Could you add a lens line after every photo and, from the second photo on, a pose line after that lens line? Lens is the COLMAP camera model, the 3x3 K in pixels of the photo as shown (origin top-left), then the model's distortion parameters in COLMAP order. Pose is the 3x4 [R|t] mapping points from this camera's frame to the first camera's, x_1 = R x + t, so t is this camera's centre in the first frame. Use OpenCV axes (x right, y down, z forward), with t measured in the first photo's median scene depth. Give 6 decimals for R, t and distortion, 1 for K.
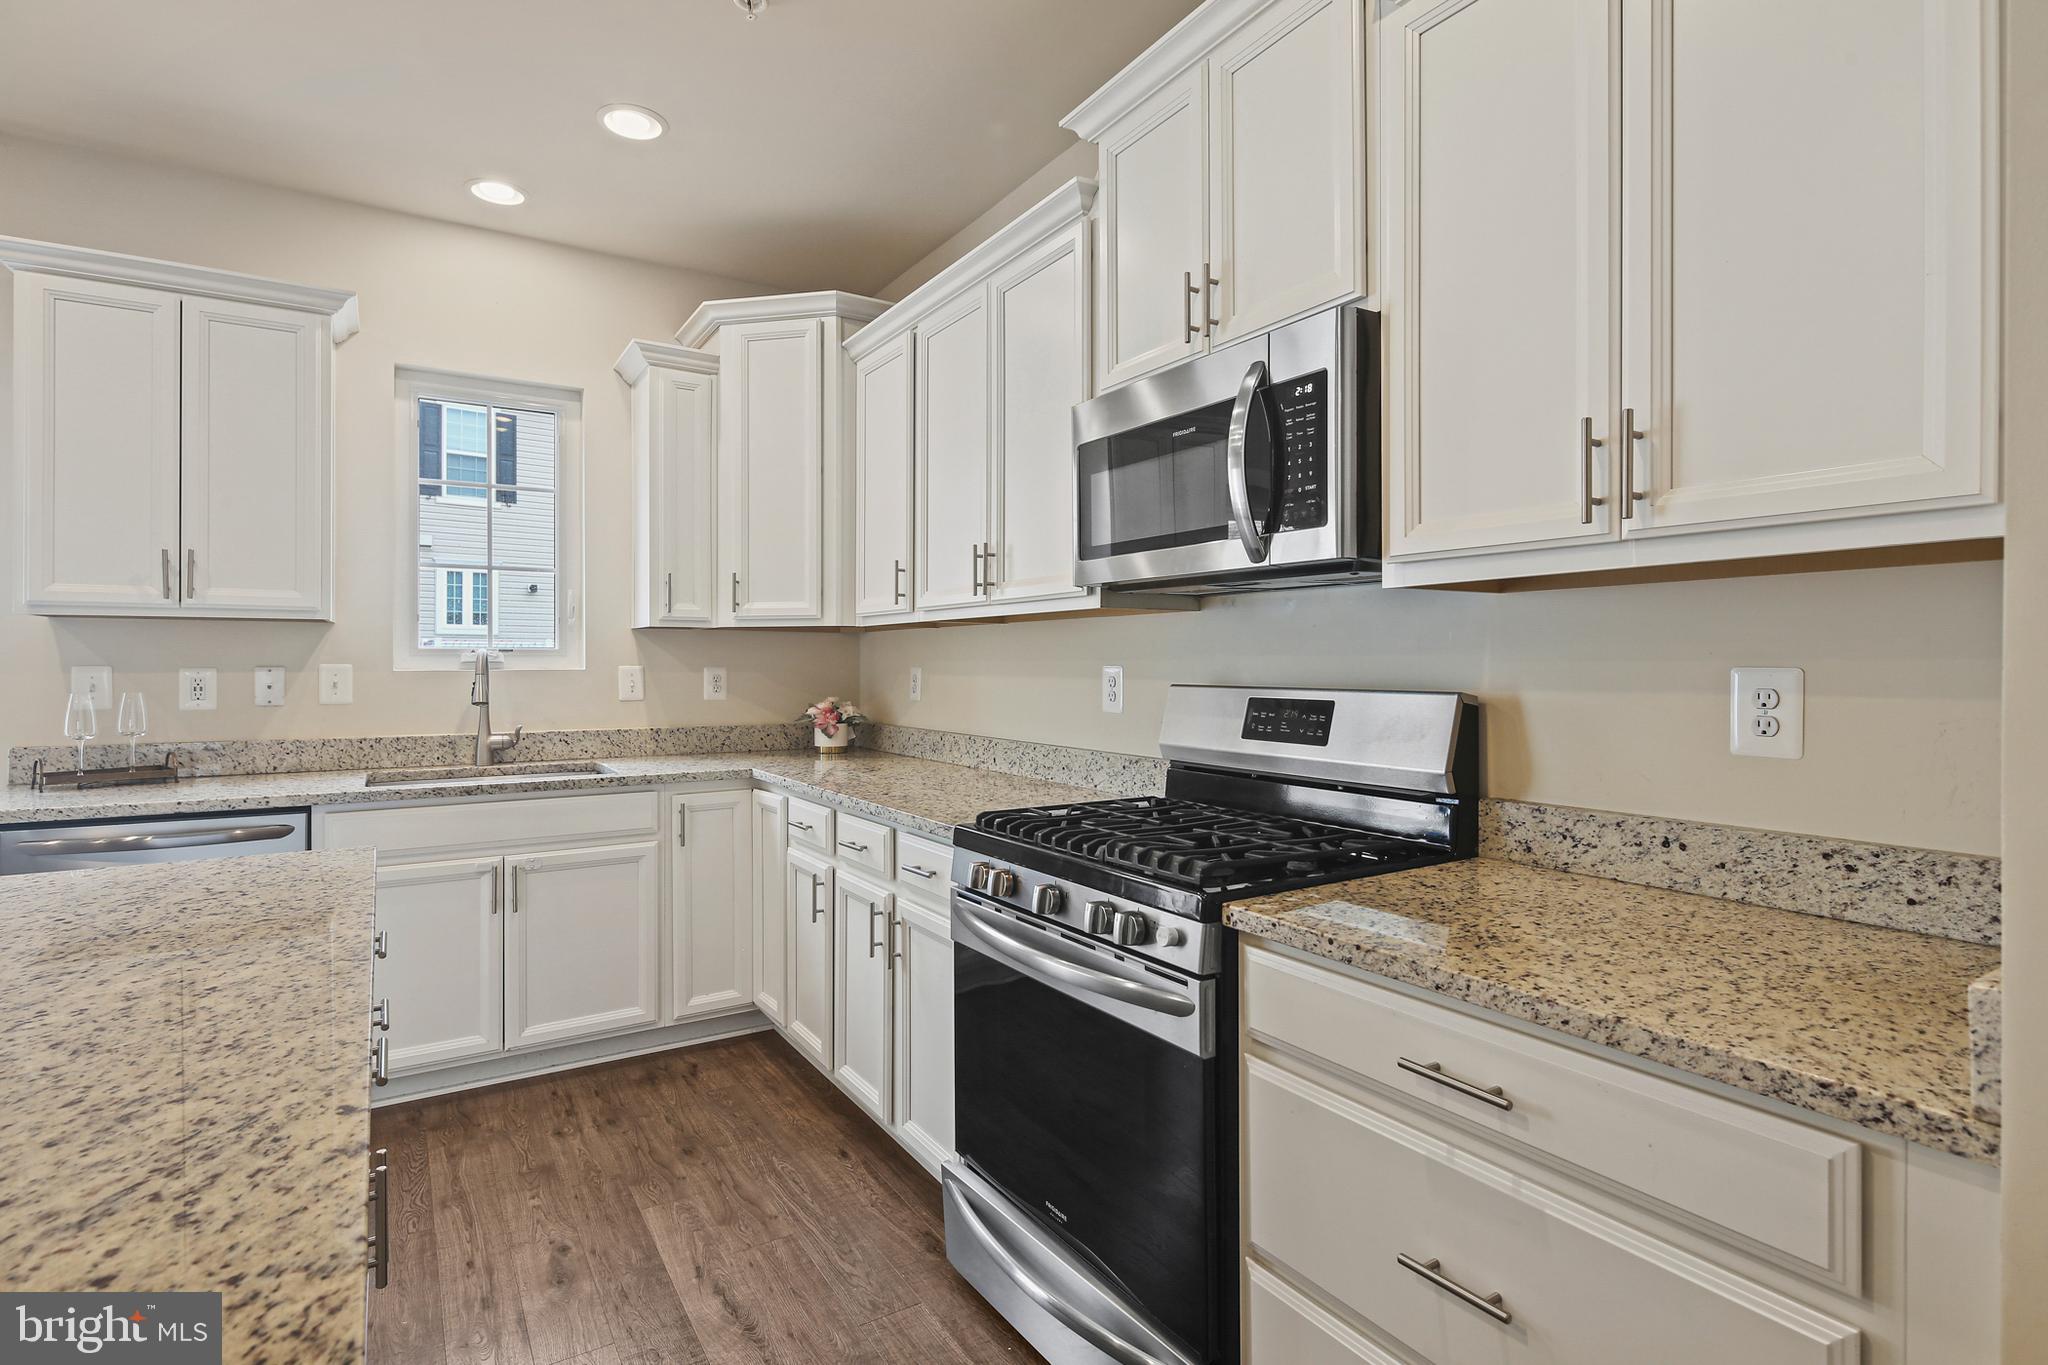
lens RADIAL K [[1004.0, 0, 1022.5], [0, 1004.0, 660.6], [0, 0, 1]] dist [0.000346, -0.000393]
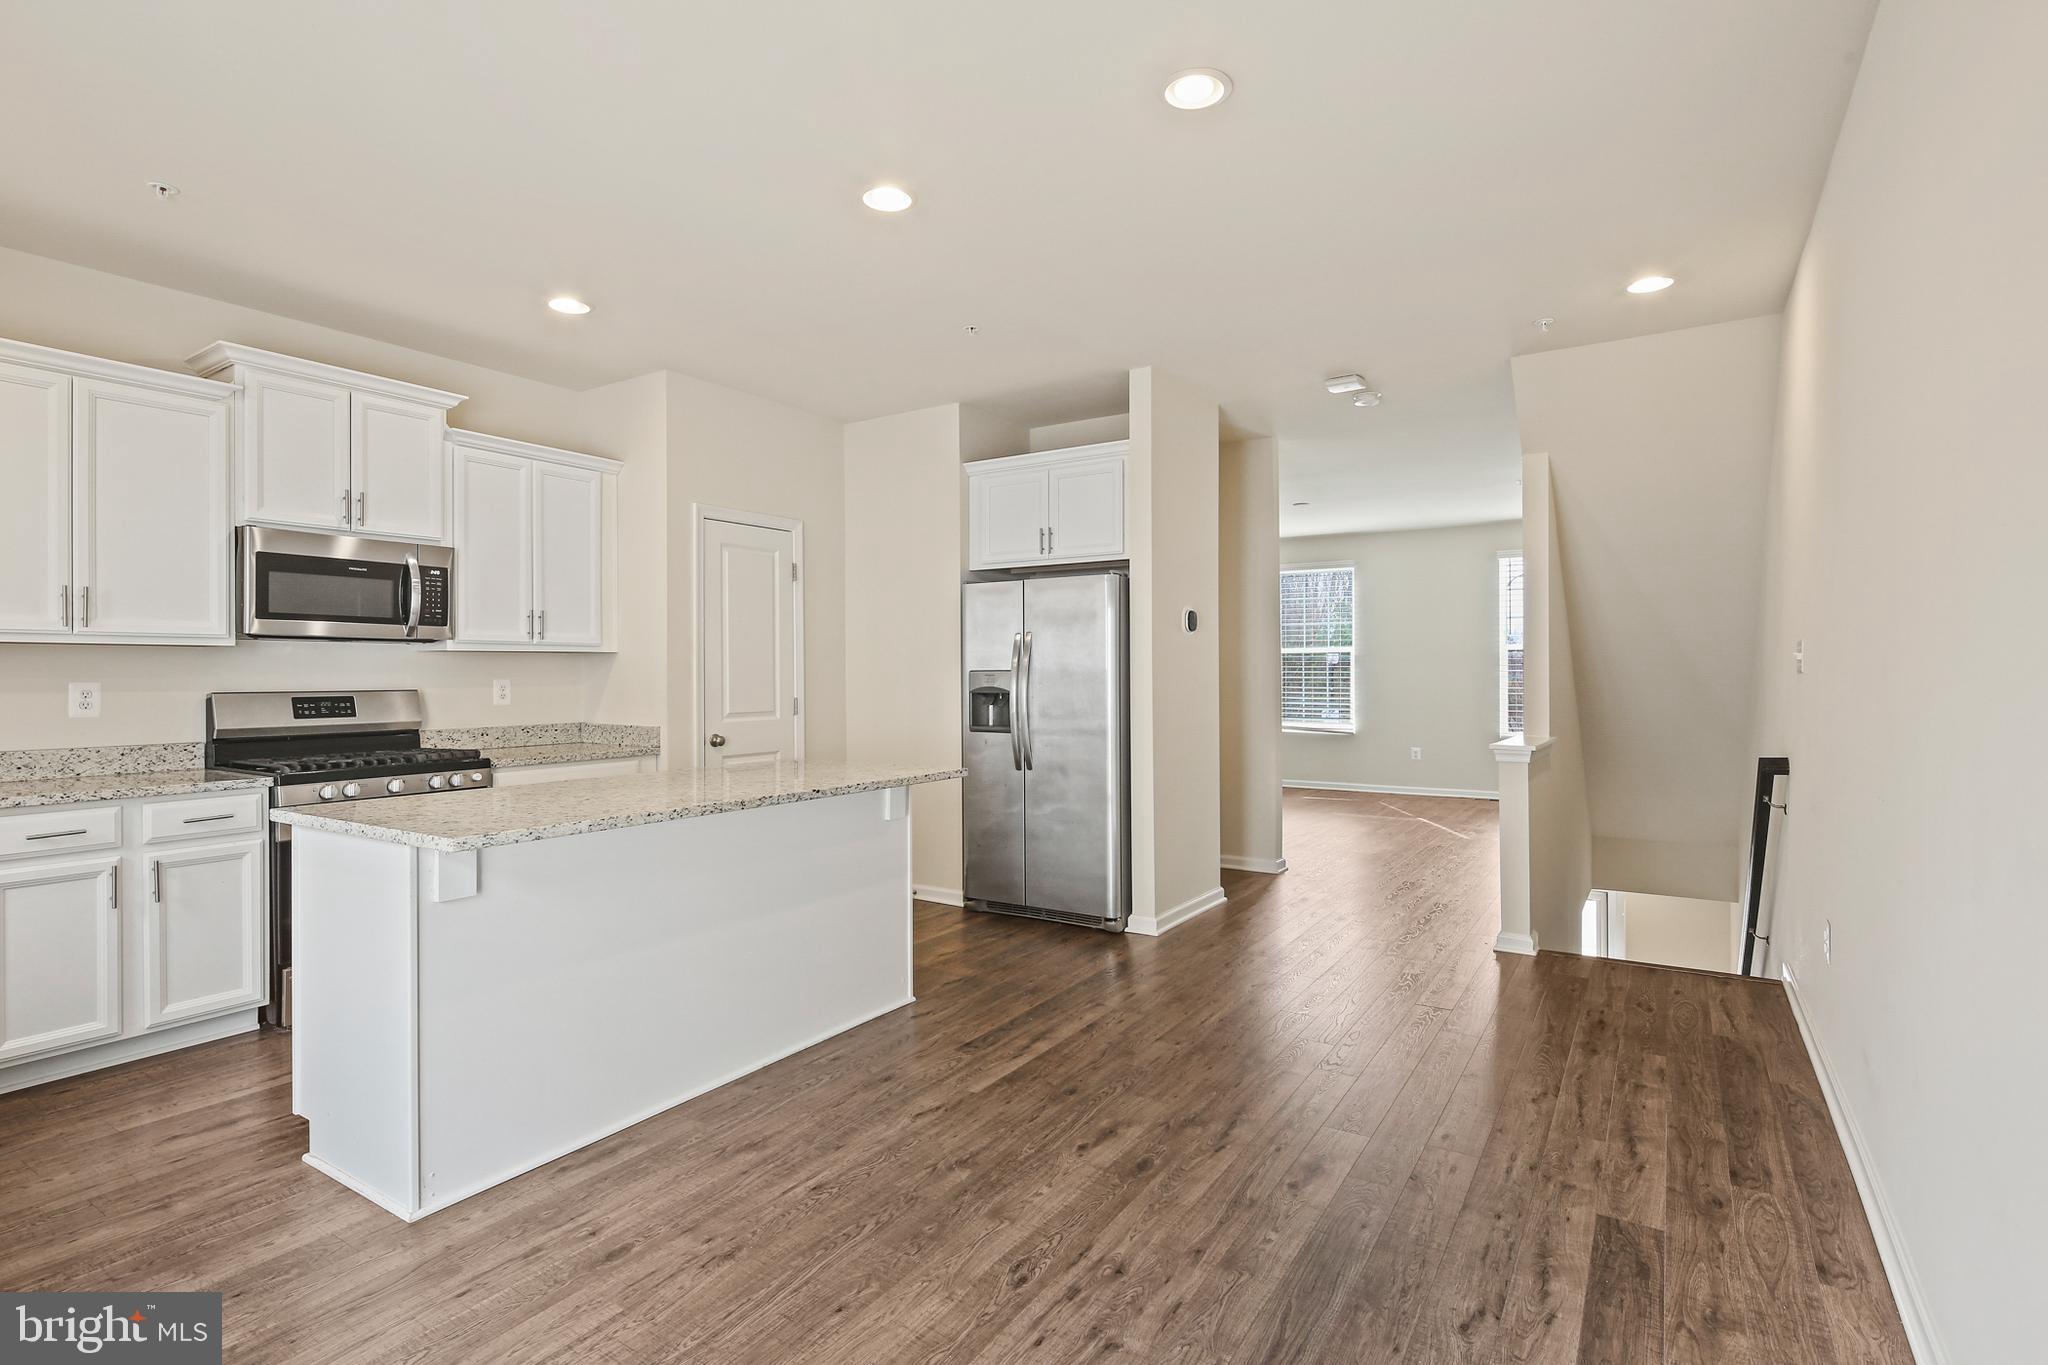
lens RADIAL K [[996.0, 0, 1019.5], [0, 996.0, 673.9], [0, 0, 1]] dist [0.004798, -0.005094]
pose [[-0.422225, 0.001726, 0.906490, -1.515492], [0.001548, 0.999998, -0.001183, -0.002129], [-0.906490, 0.000903, -0.422227, 0.408585]]
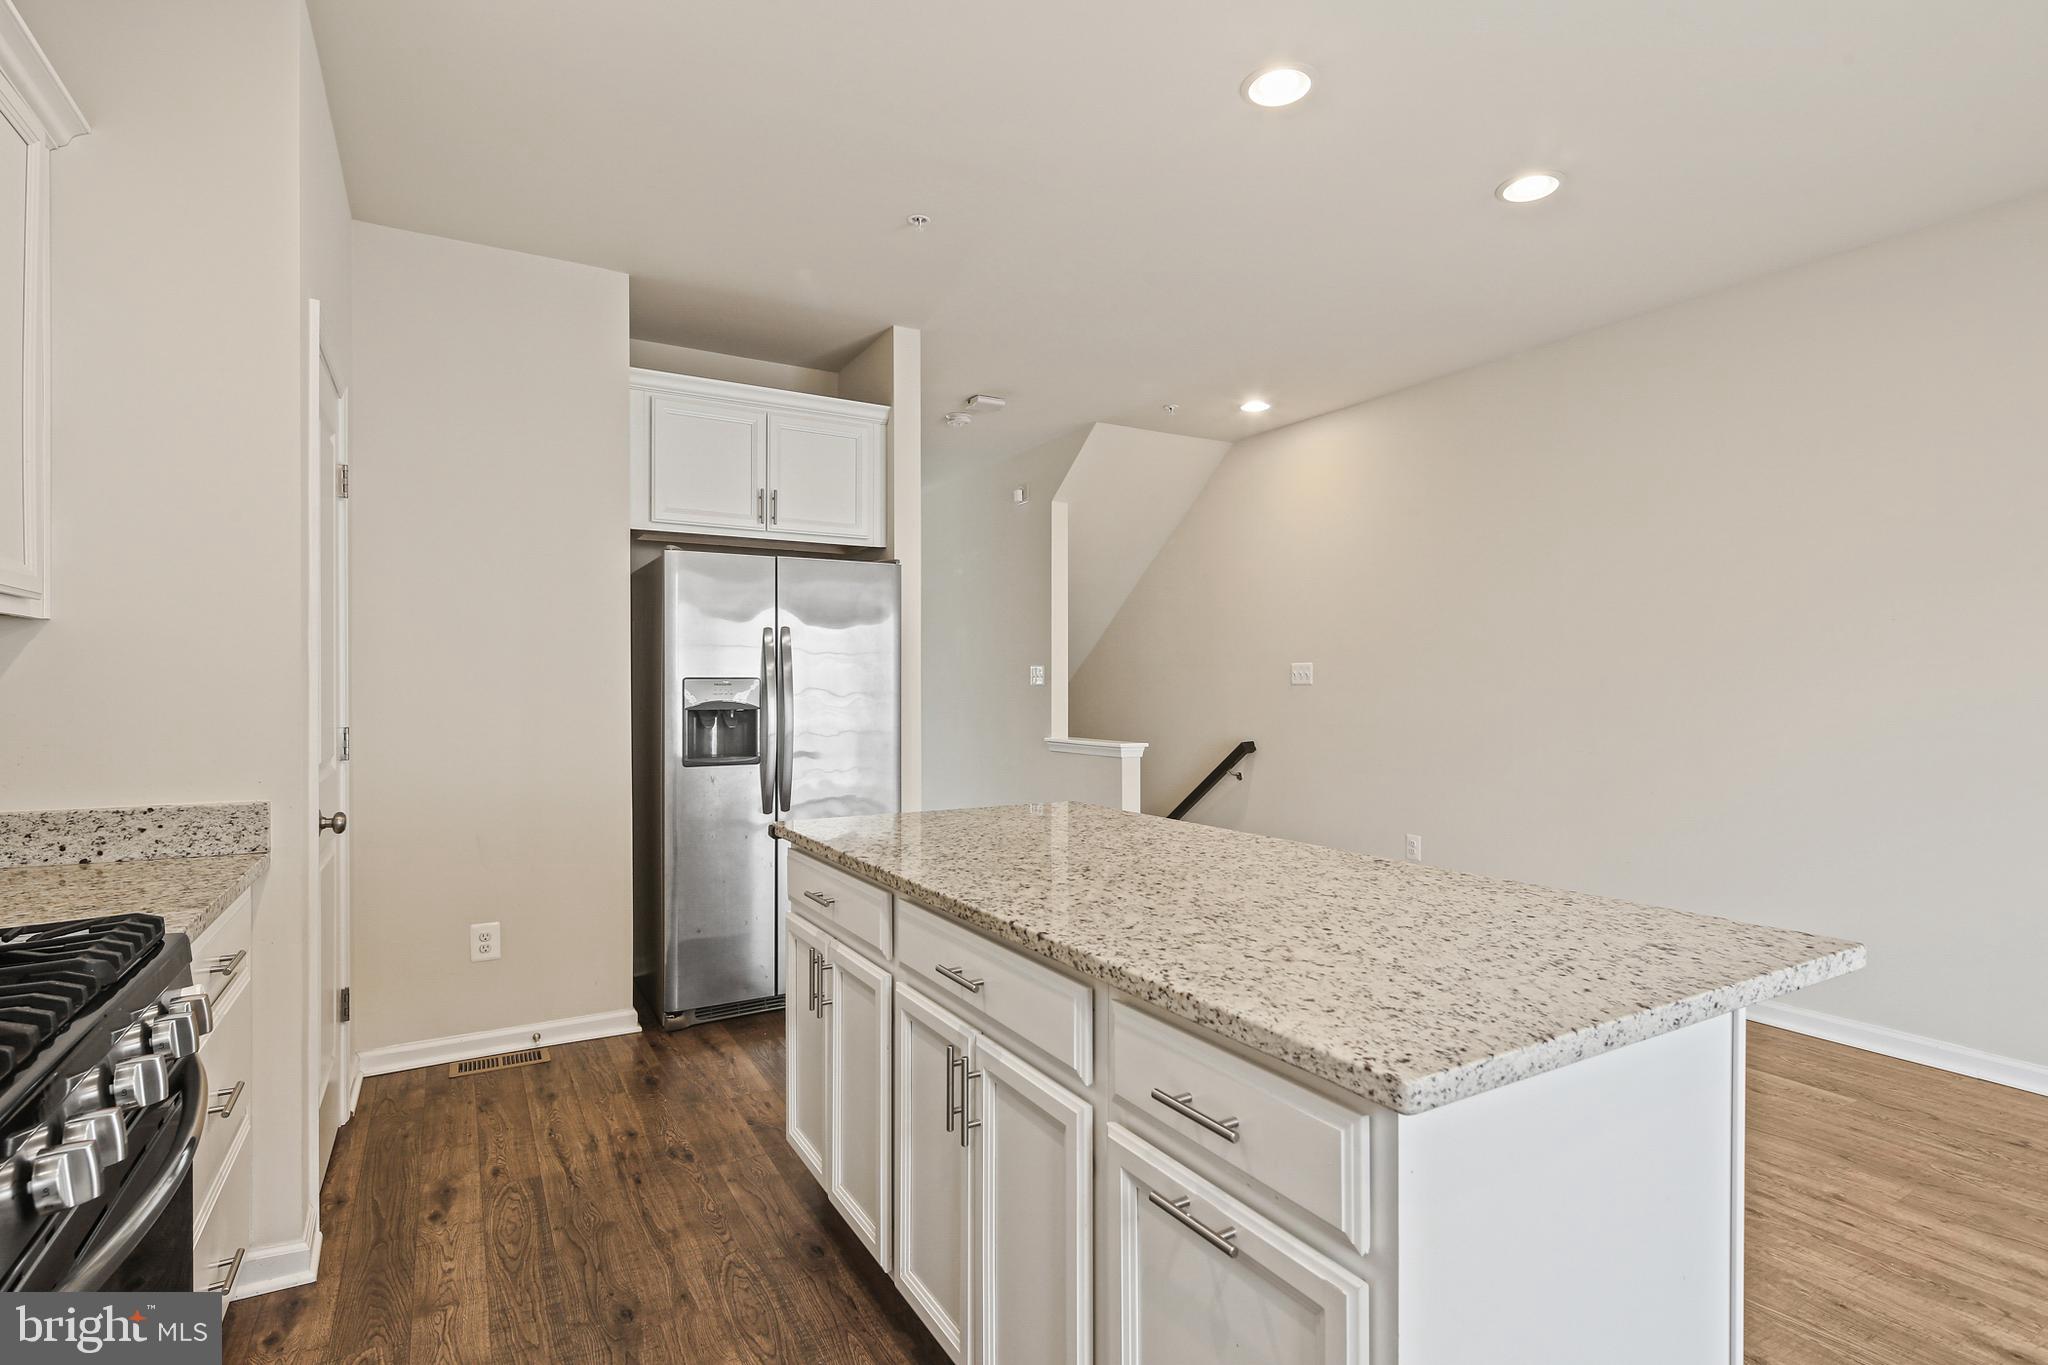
lens RADIAL K [[997.2, 0, 1018.7], [0, 997.2, 690.6], [0, 0, 1]] dist [0.002115, -0.002492]
pose [[-0.999144, -0.000164, 0.041365, -0.311731], [0.000128, 0.999975, 0.007051, -0.003593], [-0.041366, 0.007051, -0.999119, 0.950053]]
